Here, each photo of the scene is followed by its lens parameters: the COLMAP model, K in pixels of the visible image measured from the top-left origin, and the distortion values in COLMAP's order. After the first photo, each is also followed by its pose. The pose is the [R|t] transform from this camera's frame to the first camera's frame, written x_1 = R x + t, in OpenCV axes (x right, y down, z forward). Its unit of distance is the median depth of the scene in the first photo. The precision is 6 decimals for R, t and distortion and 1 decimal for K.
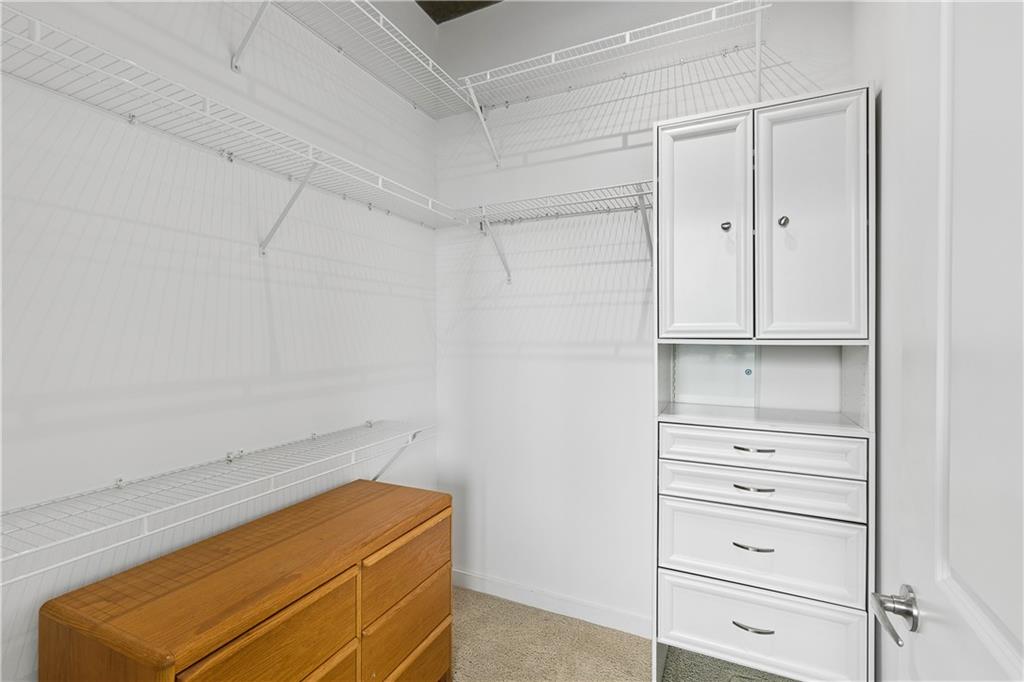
lens RADIAL K [[458.0, 0, 512.5], [0, 458.0, 338.7], [0, 0, 1]] dist [0.008767, -0.002464]
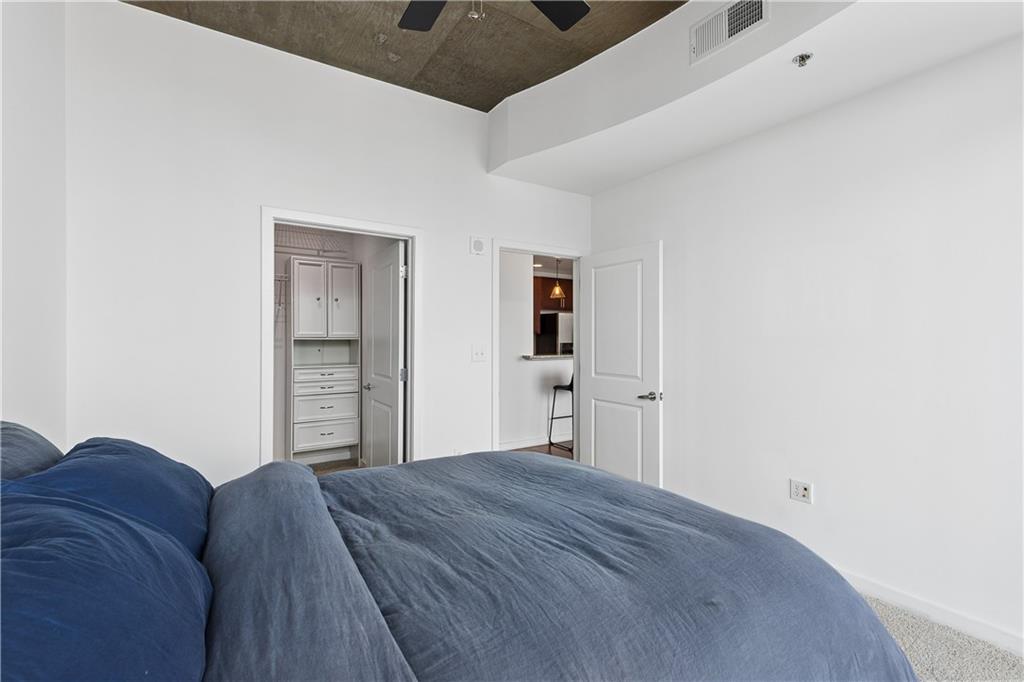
lens RADIAL K [[458.0, 0, 513.5], [0, 458.0, 341.1], [0, 0, 1]] dist [0.008767, -0.002464]
pose [[0.546957, -0.004905, 0.837146, -1.311506], [-0.004440, 0.999952, 0.008760, -0.008193], [-0.837149, -0.008508, 0.546909, -1.650365]]
